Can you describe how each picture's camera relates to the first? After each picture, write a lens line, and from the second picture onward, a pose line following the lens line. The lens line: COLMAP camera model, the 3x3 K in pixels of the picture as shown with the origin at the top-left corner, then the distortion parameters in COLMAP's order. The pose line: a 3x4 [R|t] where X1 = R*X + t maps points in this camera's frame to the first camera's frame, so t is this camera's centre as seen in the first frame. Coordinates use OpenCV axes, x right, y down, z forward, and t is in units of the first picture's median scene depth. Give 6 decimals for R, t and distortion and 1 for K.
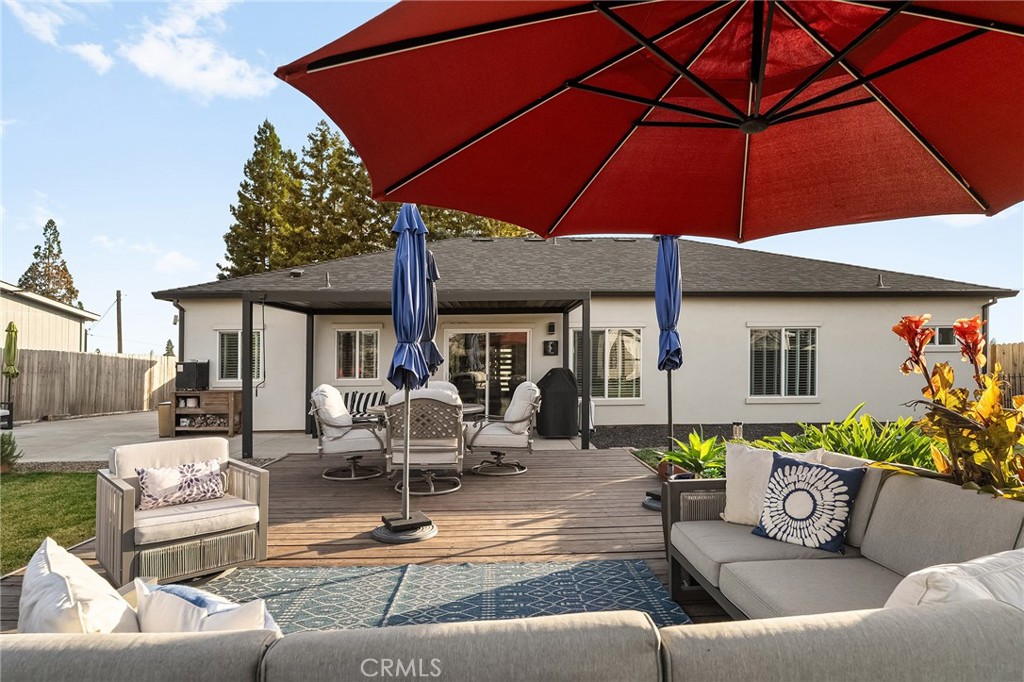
lens RADIAL K [[591.2, 0, 519.1], [0, 591.2, 346.7], [0, 0, 1]] dist [-0.002776, 0.002097]
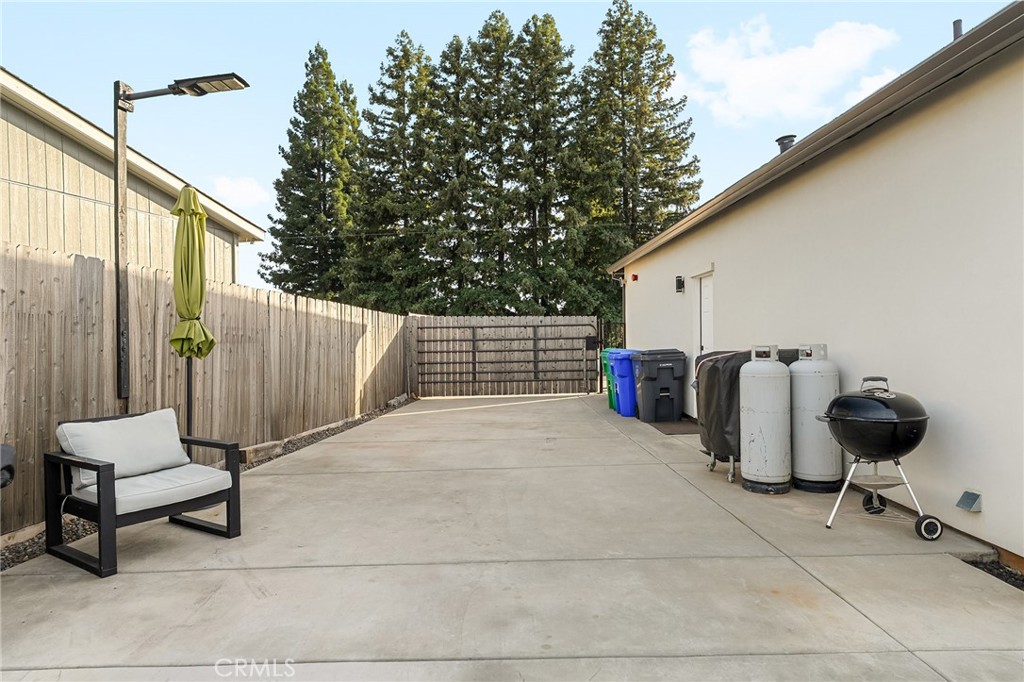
lens RADIAL K [[592.3, 0, 510.2], [0, 592.3, 337.4], [0, 0, 1]] dist [-0.007749, -0.000583]
pose [[0.999926, -0.008370, -0.008787, -0.183330], [0.008649, 0.999445, 0.032177, 0.009171], [0.008513, -0.032251, 0.999444, 0.182821]]
